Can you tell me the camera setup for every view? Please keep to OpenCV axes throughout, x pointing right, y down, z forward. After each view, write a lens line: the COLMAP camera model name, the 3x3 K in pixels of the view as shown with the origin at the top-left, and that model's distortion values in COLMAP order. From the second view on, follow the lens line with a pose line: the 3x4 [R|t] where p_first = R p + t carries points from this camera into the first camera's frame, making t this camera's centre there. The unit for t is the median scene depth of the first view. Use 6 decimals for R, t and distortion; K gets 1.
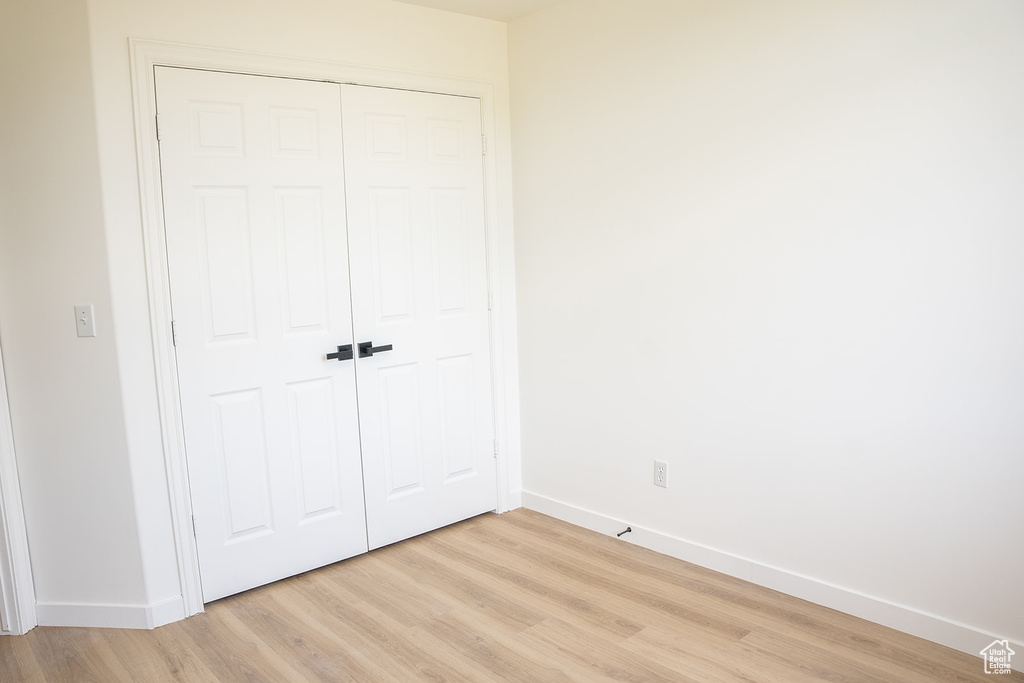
lens RADIAL K [[706.7, 0, 511.4], [0, 706.7, 346.2], [0, 0, 1]] dist [-0.181529, 0.136126]
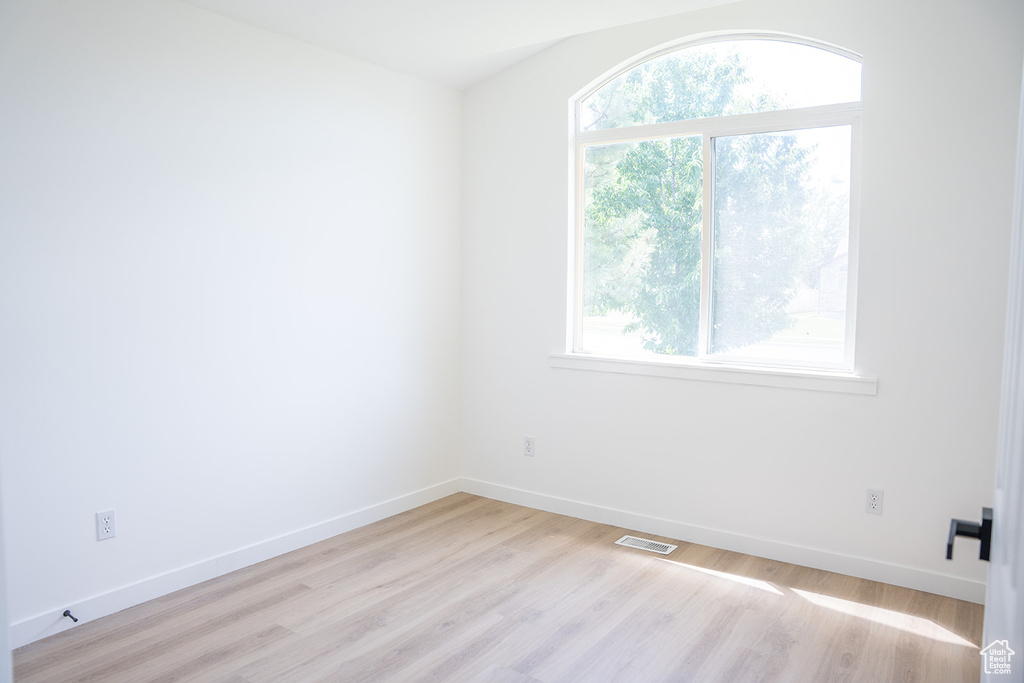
lens RADIAL K [[706.7, 0, 511.4], [0, 706.7, 346.2], [0, 0, 1]] dist [-0.181529, 0.136126]
pose [[-0.186122, -0.077683, 0.979451, -0.878048], [0.113023, 0.988559, 0.099883, -0.089106], [-0.976004, 0.129291, -0.175213, 0.754694]]
